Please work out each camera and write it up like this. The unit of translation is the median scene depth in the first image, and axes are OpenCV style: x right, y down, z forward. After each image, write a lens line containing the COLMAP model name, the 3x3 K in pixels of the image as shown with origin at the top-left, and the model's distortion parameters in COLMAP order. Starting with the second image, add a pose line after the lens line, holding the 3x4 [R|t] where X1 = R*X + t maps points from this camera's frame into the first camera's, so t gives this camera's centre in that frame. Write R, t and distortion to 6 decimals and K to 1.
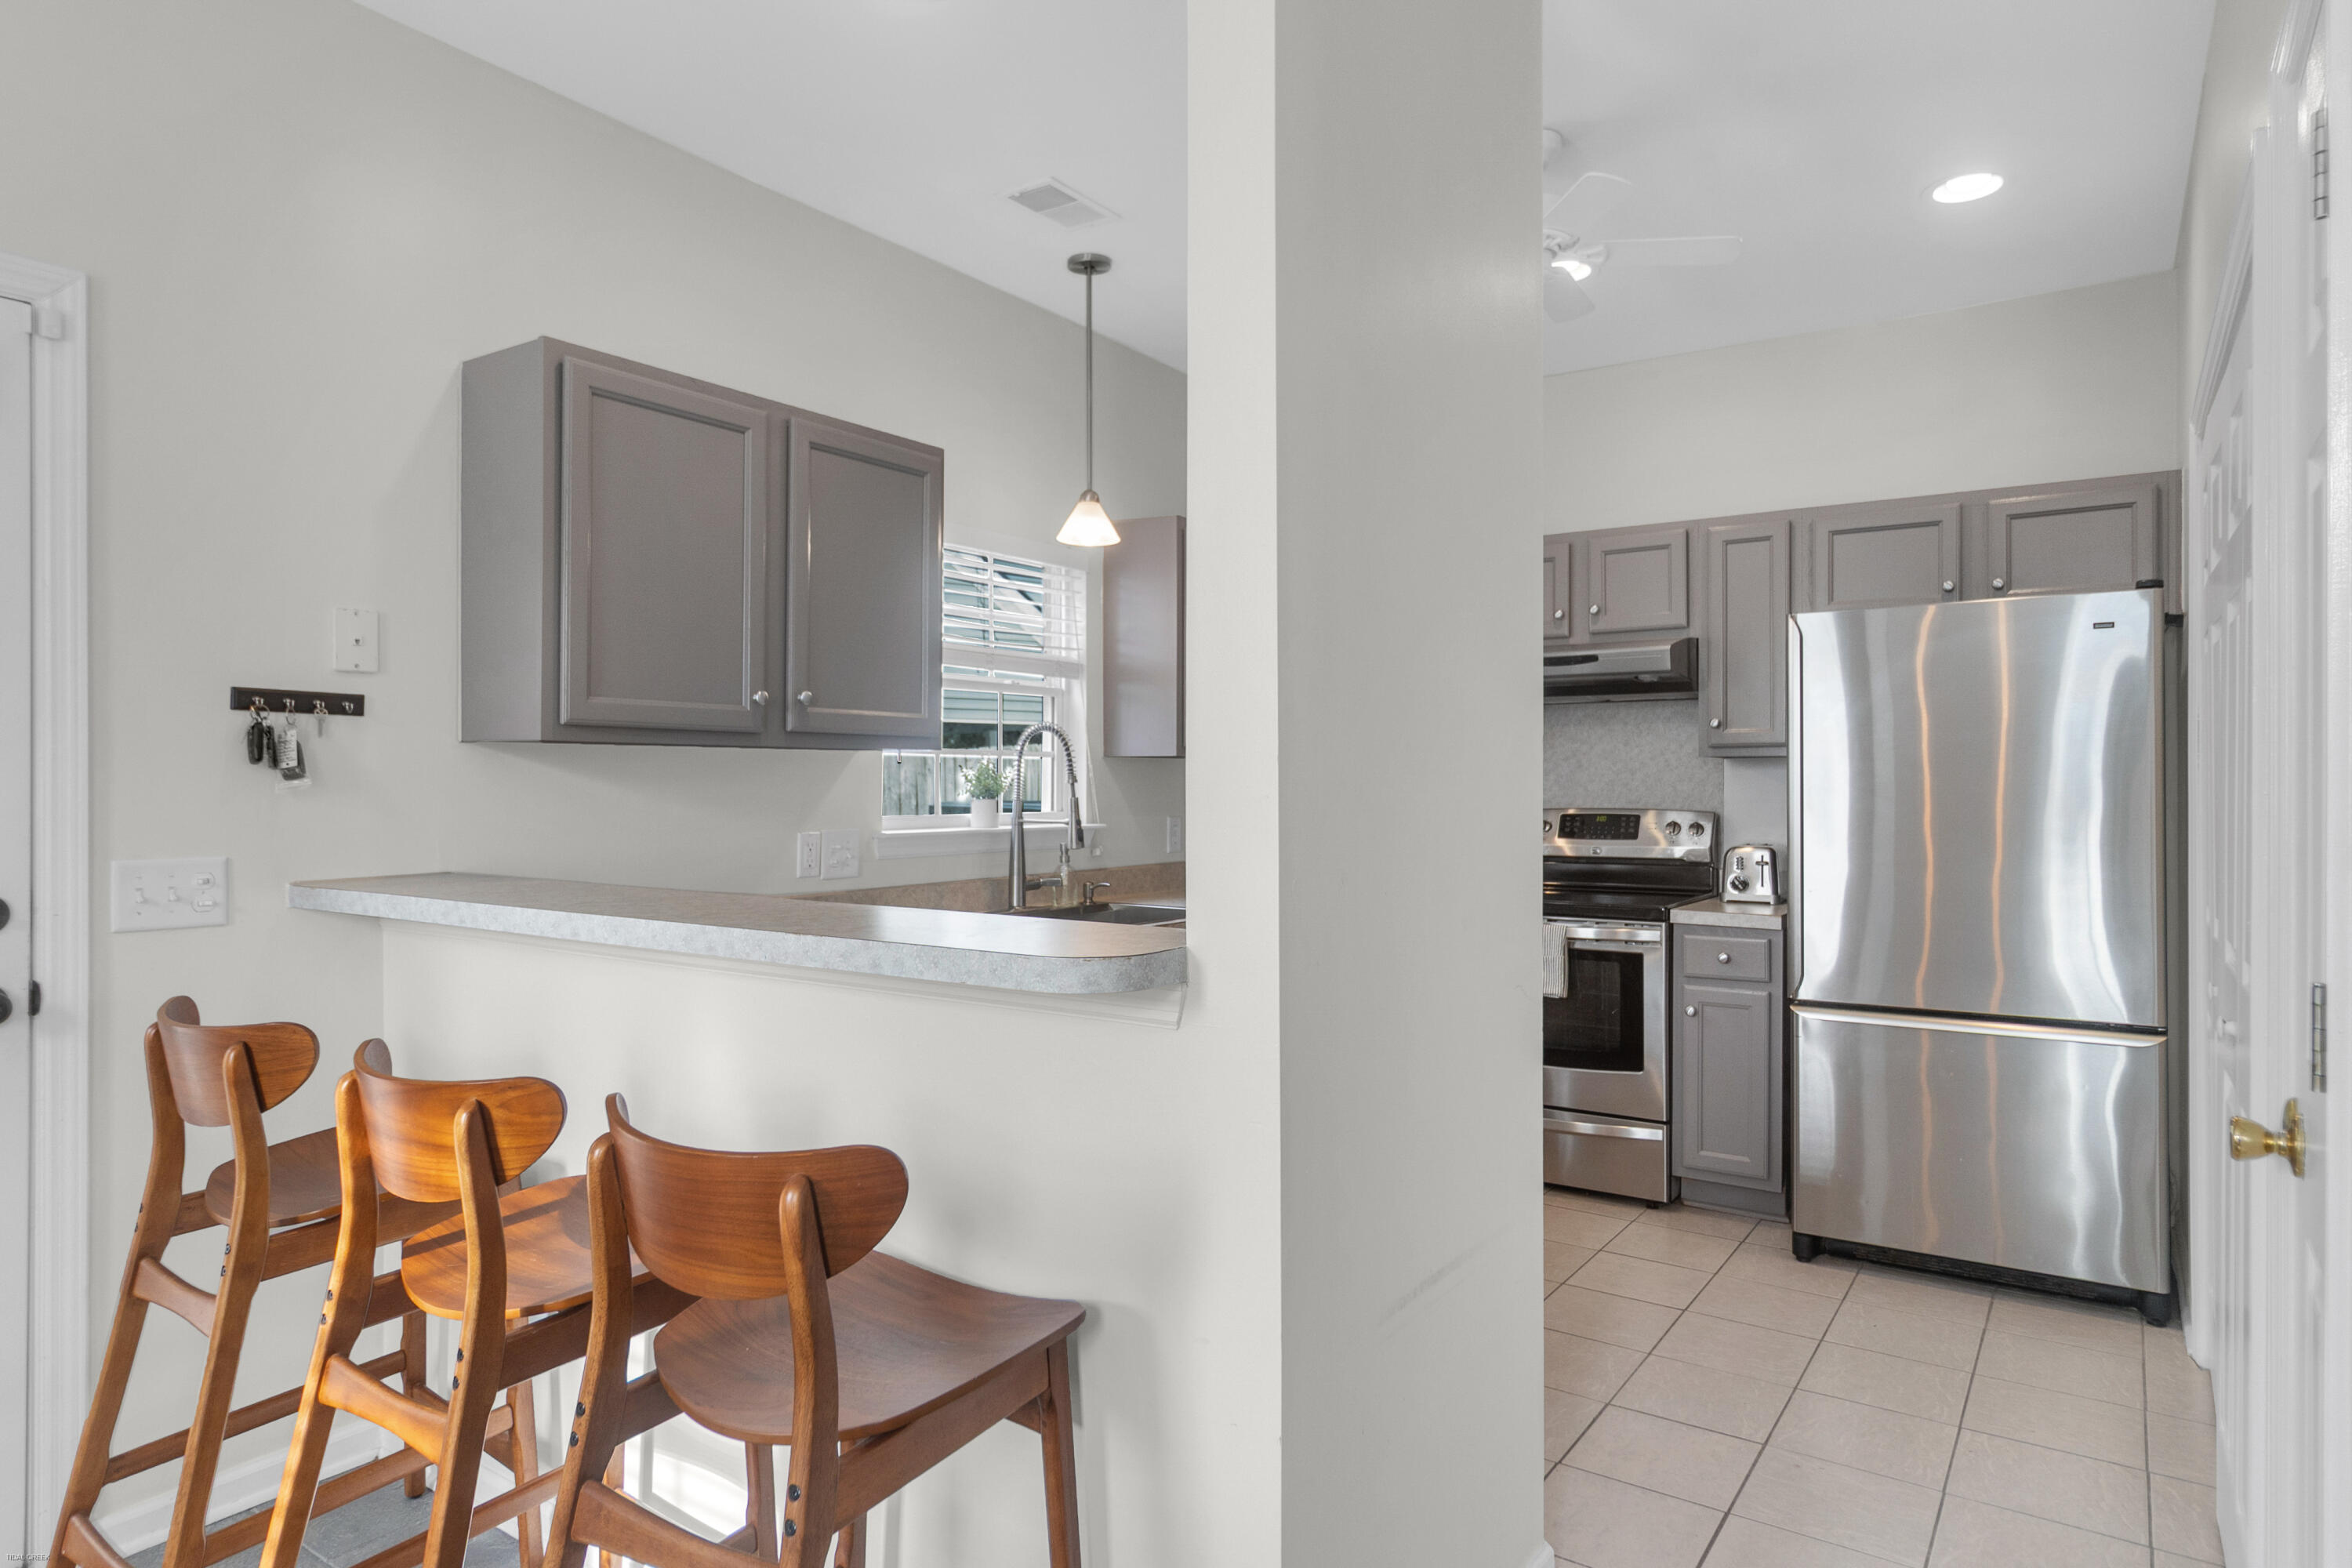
lens RADIAL K [[1371.5, 0, 1178.1], [0, 1371.5, 778.6], [0, 0, 1]] dist [0.015102, 0.001364]
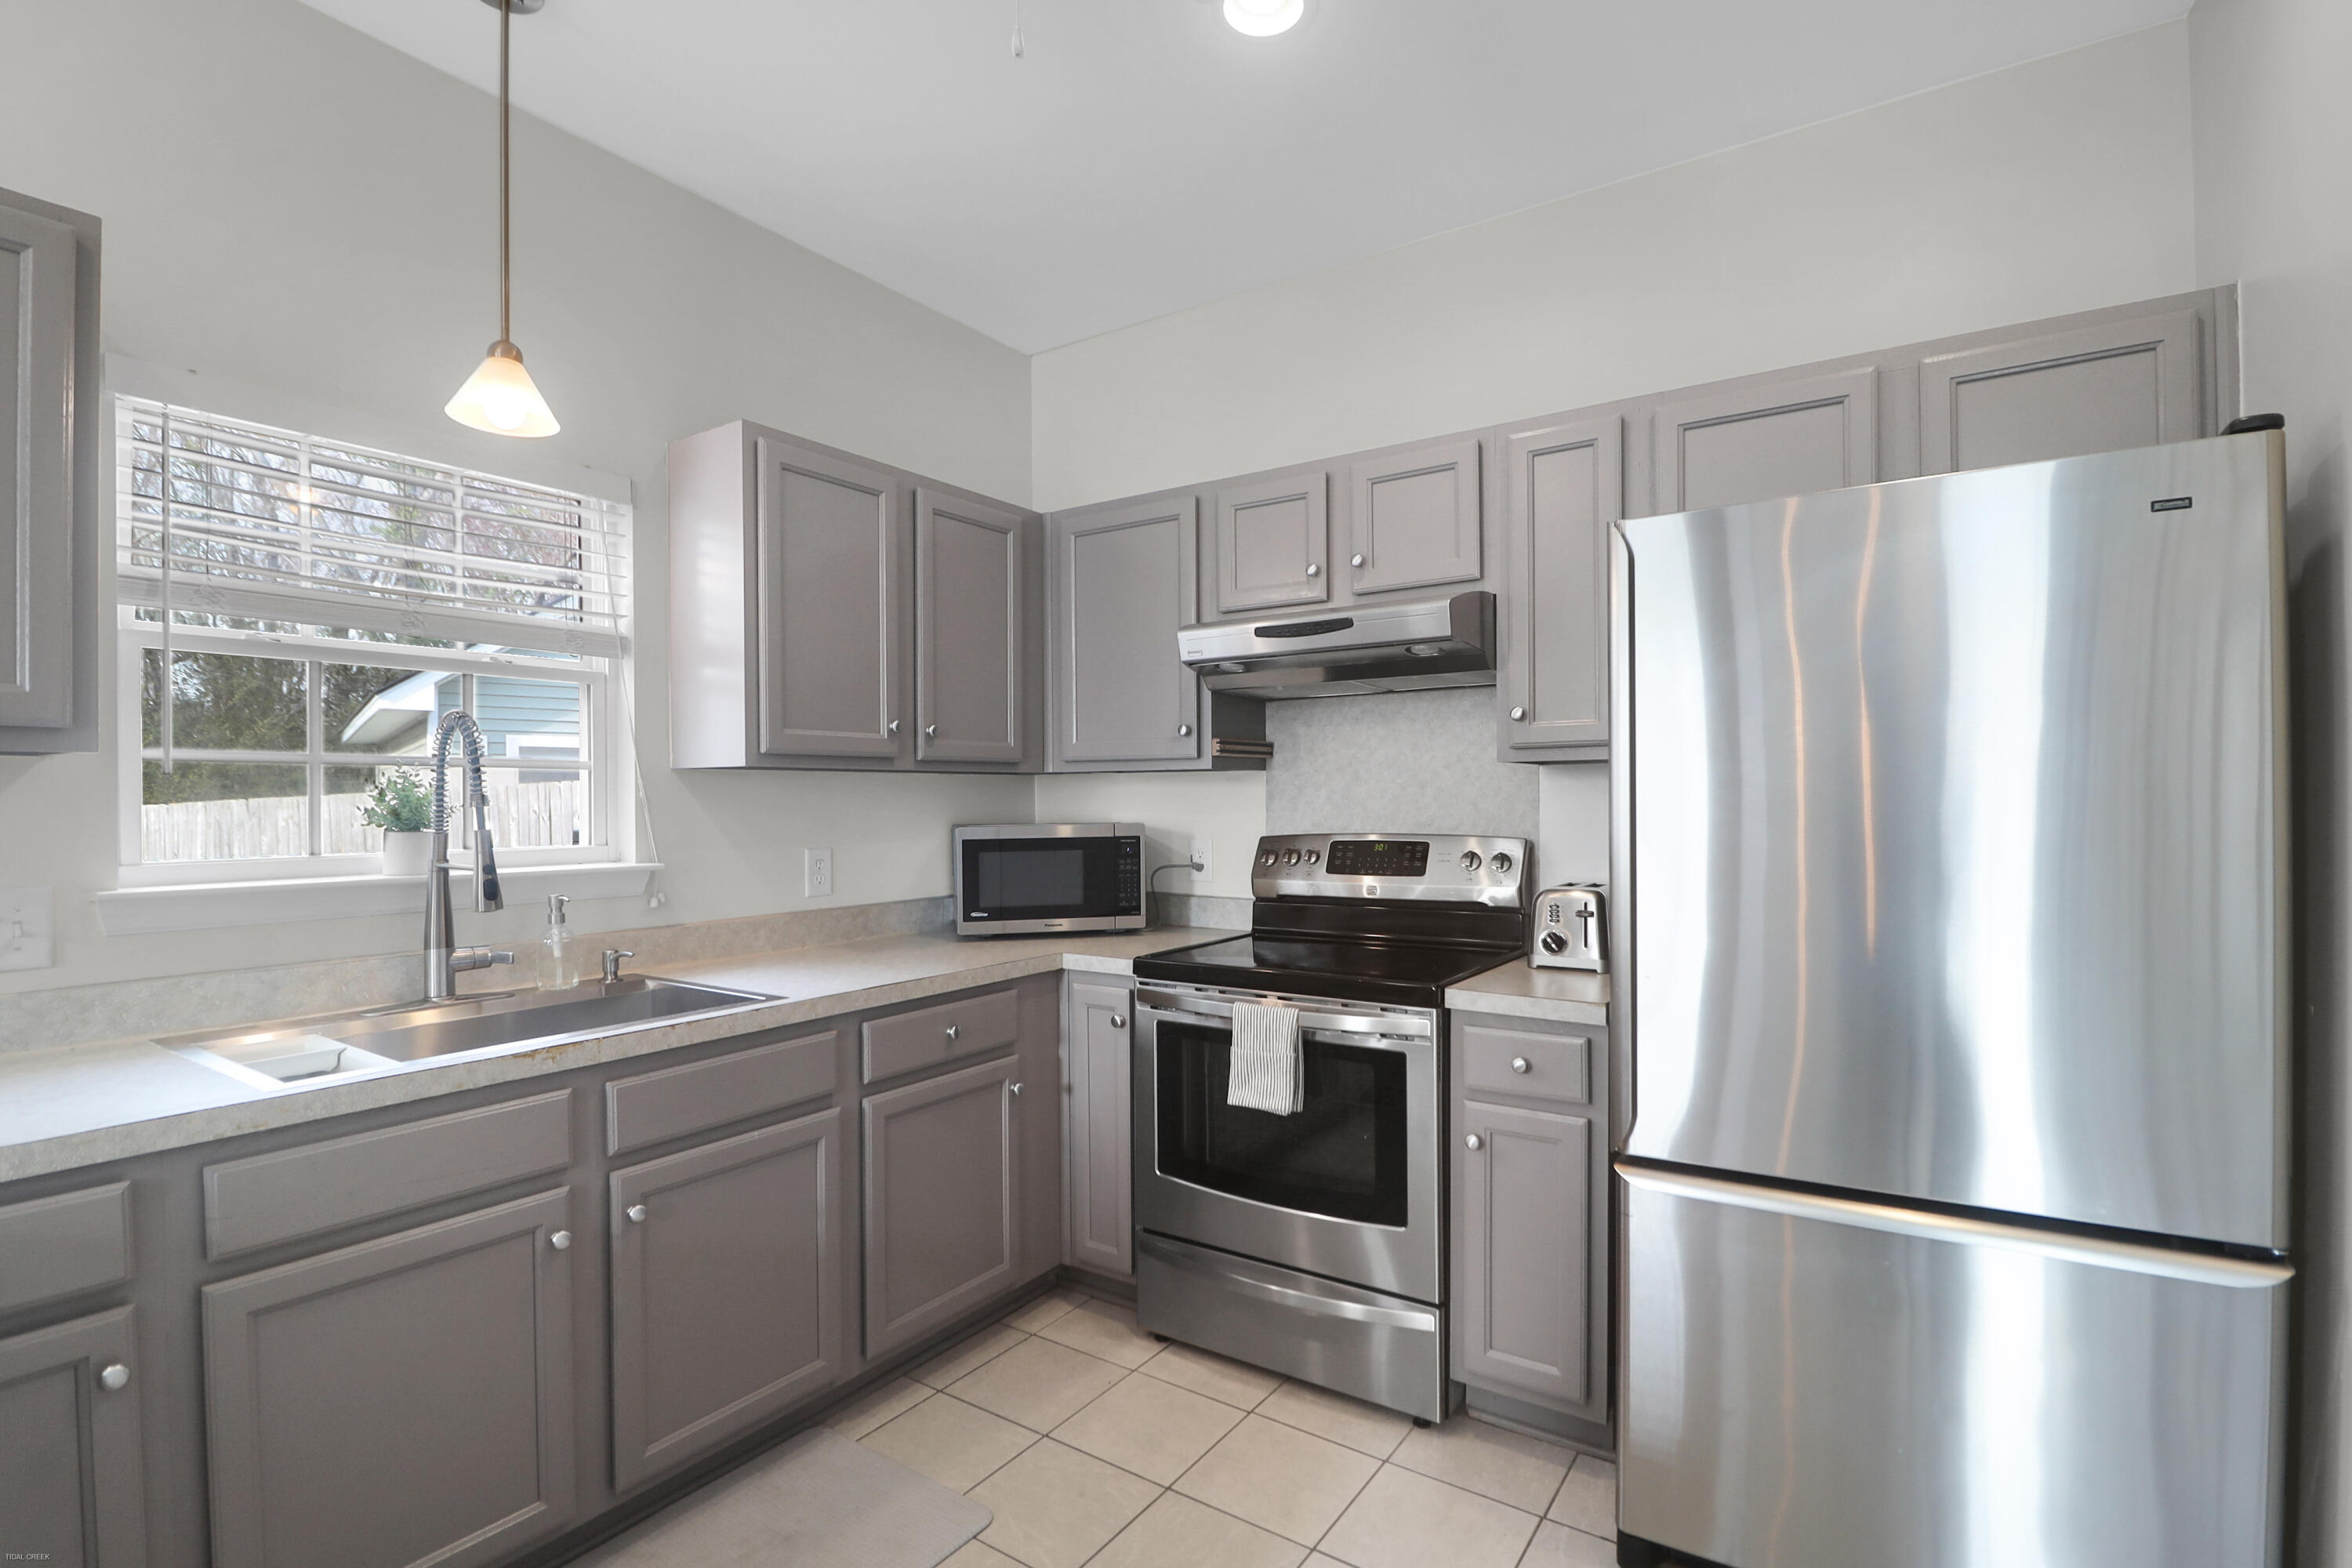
lens RADIAL K [[1110.1, 0, 1172.9], [0, 1110.1, 806.8], [0, 0, 1]] dist [0.006156, -0.002976]
pose [[0.999958, -0.007087, 0.005846, 0.229660], [0.007025, 0.999921, 0.010465, -0.000274], [-0.005920, -0.010423, 0.999928, 0.473086]]
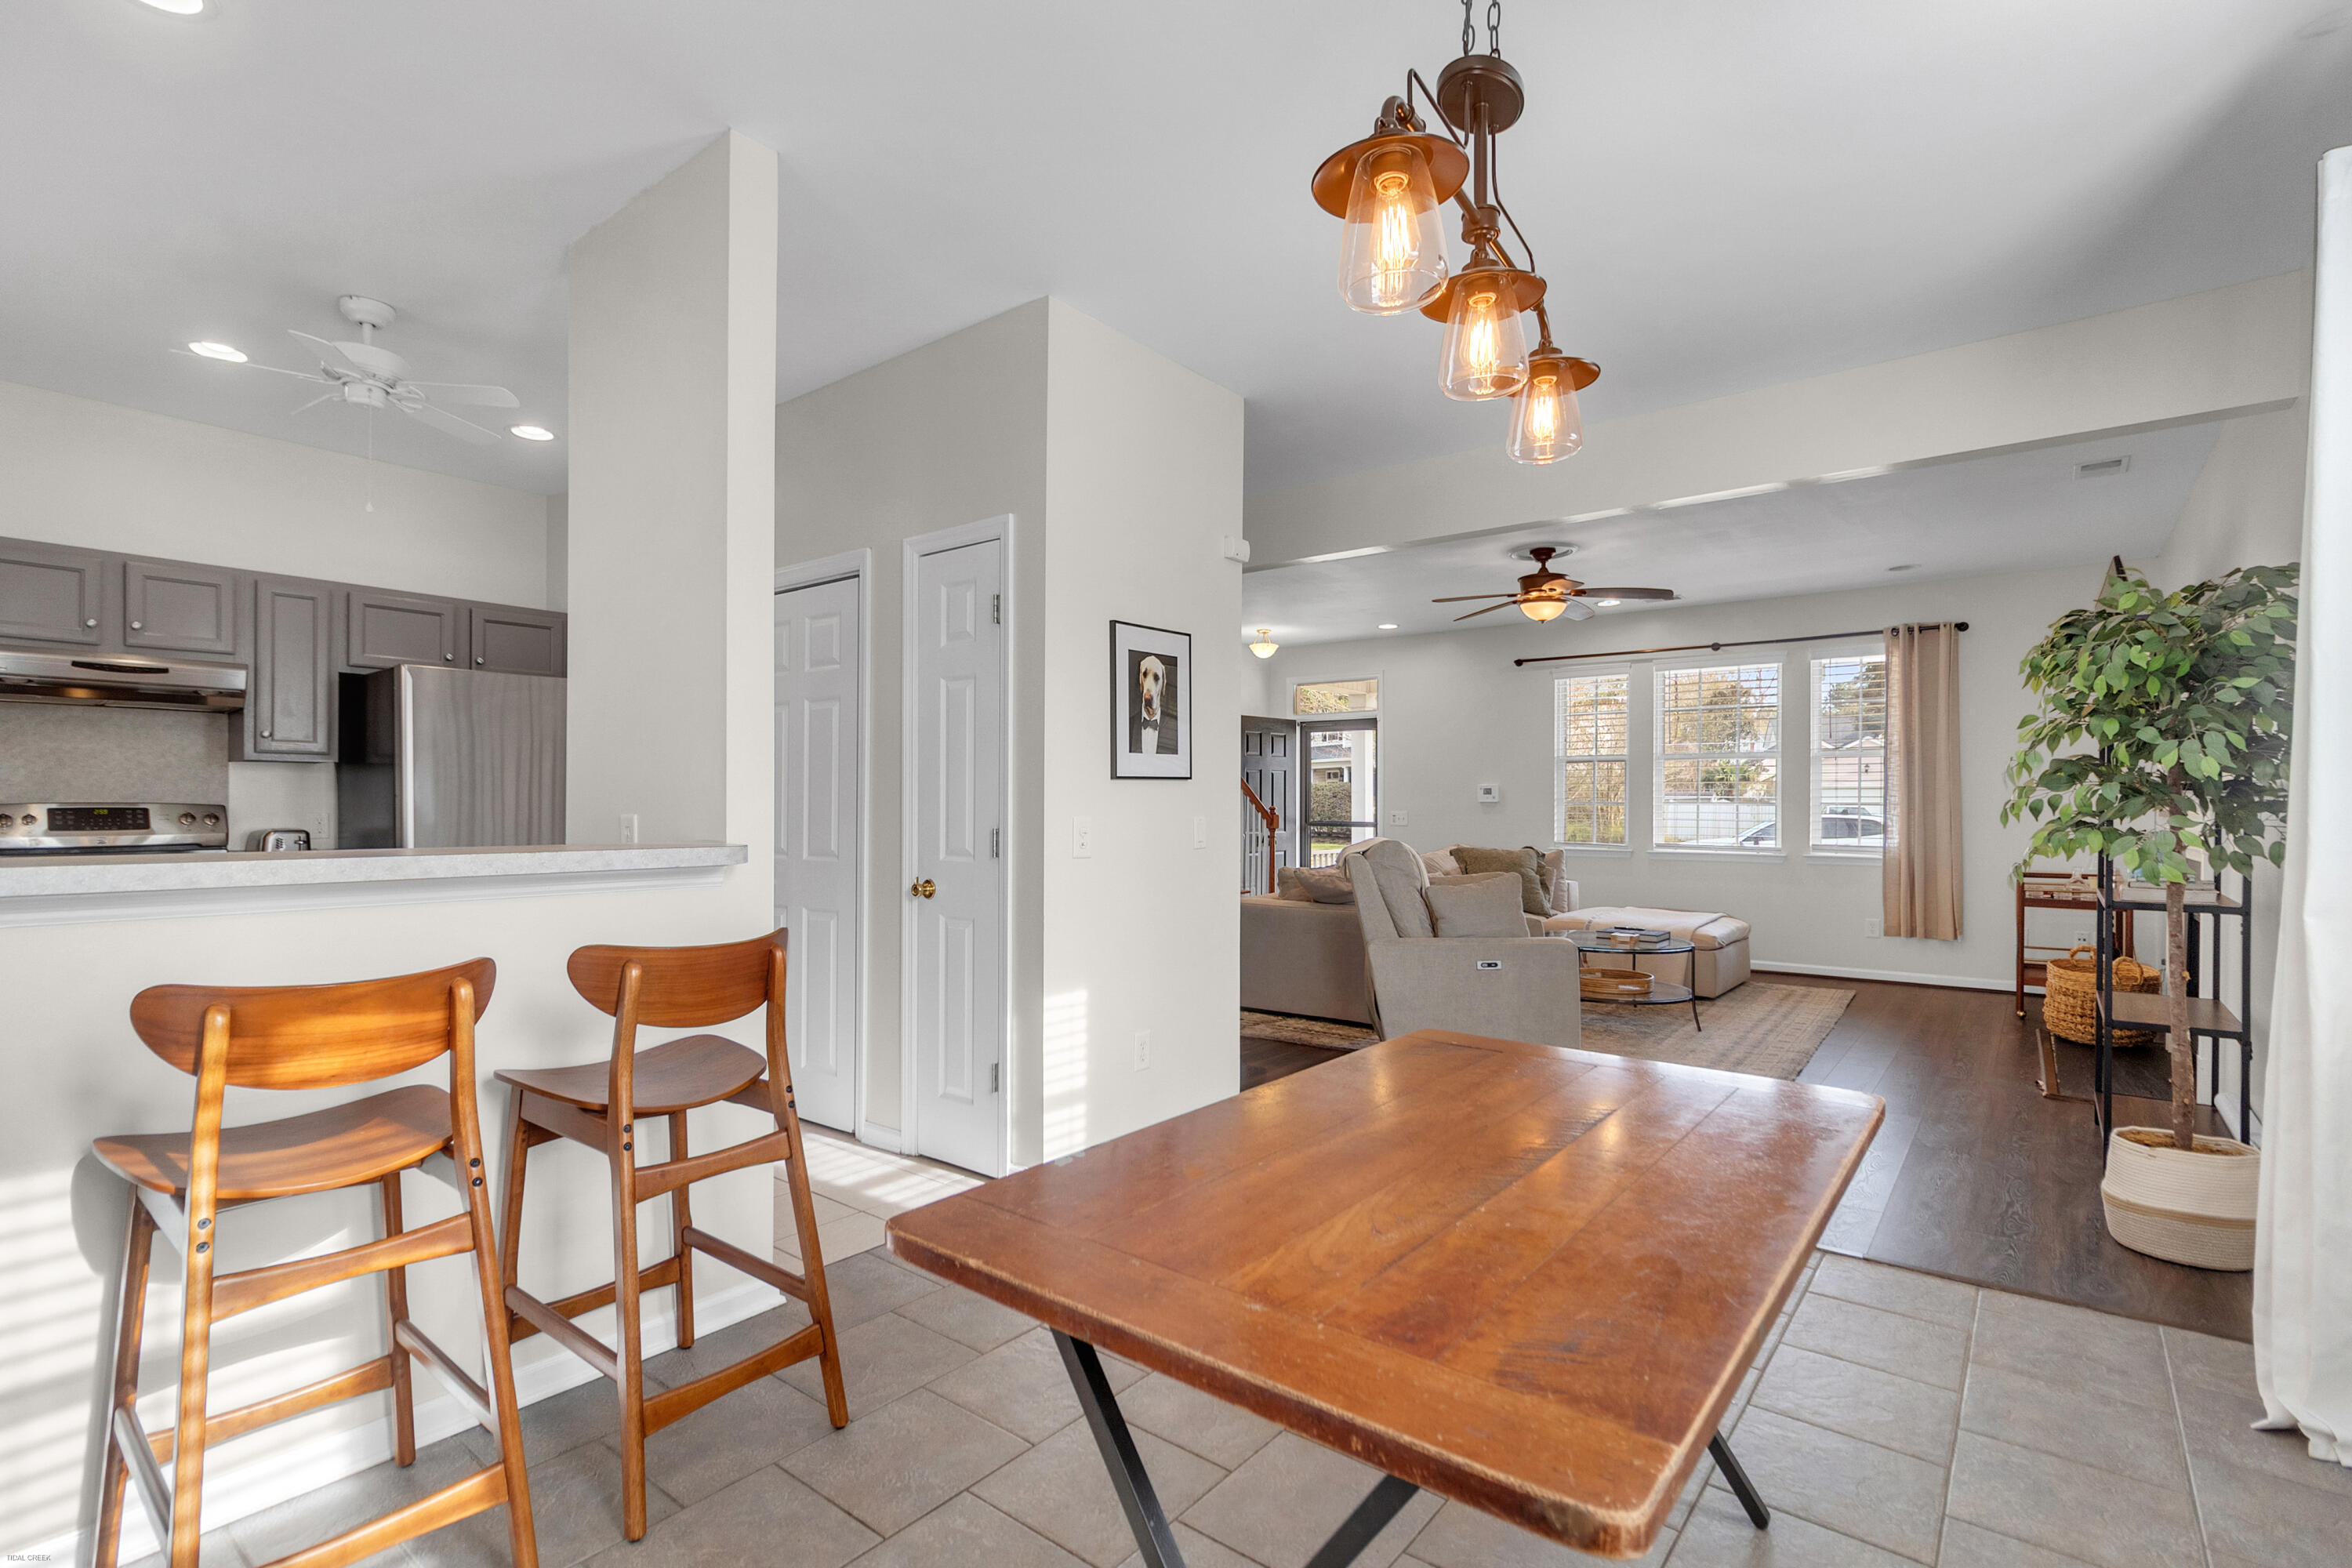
lens RADIAL K [[1094.1, 0, 1158.4], [0, 1094.1, 796.6], [0, 0, 1]] dist [0.009358, 0.001808]
pose [[0.076984, 0.010960, 0.996972, -0.614040], [-0.003901, 0.999935, -0.010691, 0.027772], [-0.997025, -0.003067, 0.077022, 0.101393]]
